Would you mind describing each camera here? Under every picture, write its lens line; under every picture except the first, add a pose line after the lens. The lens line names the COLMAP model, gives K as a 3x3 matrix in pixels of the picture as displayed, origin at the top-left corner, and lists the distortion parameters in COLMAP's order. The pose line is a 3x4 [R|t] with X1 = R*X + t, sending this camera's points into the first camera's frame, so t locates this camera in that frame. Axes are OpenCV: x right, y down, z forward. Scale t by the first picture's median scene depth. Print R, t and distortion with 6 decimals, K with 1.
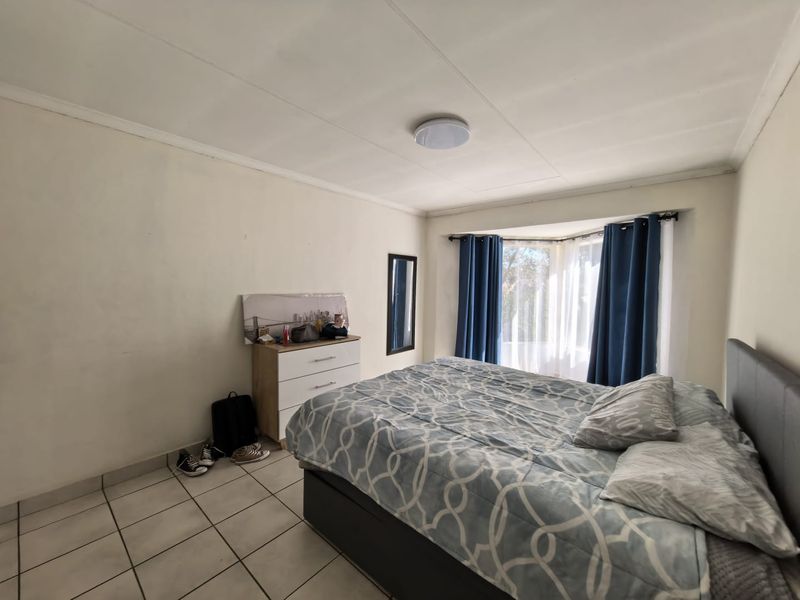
lens RADIAL K [[317.9, 0, 402.1], [0, 317.9, 294.9], [0, 0, 1]] dist [0.015948, -0.001113]
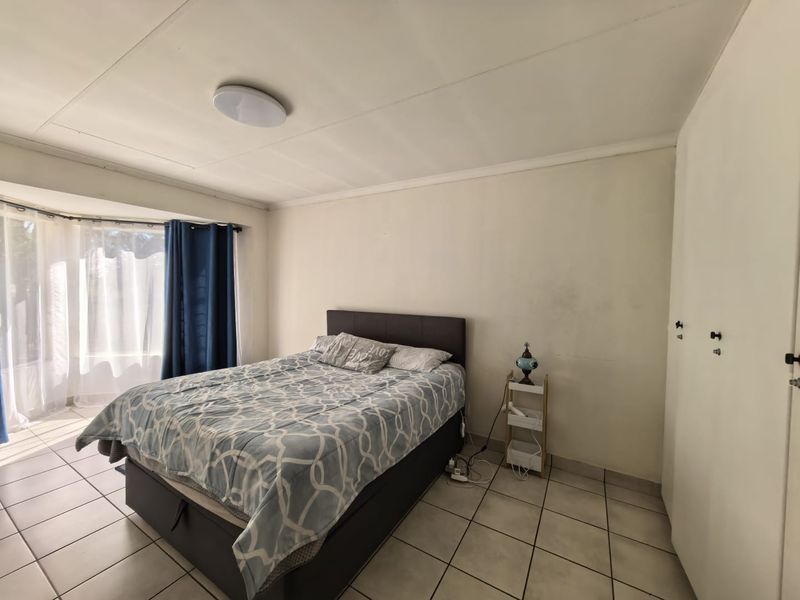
lens RADIAL K [[317.9, 0, 401.8], [0, 317.9, 302.0], [0, 0, 1]] dist [0.015948, -0.001113]
pose [[-0.153516, -0.064148, 0.986062, -0.847495], [0.009978, 0.997739, 0.066462, -0.034986], [-0.988096, 0.020042, -0.152529, 0.775004]]
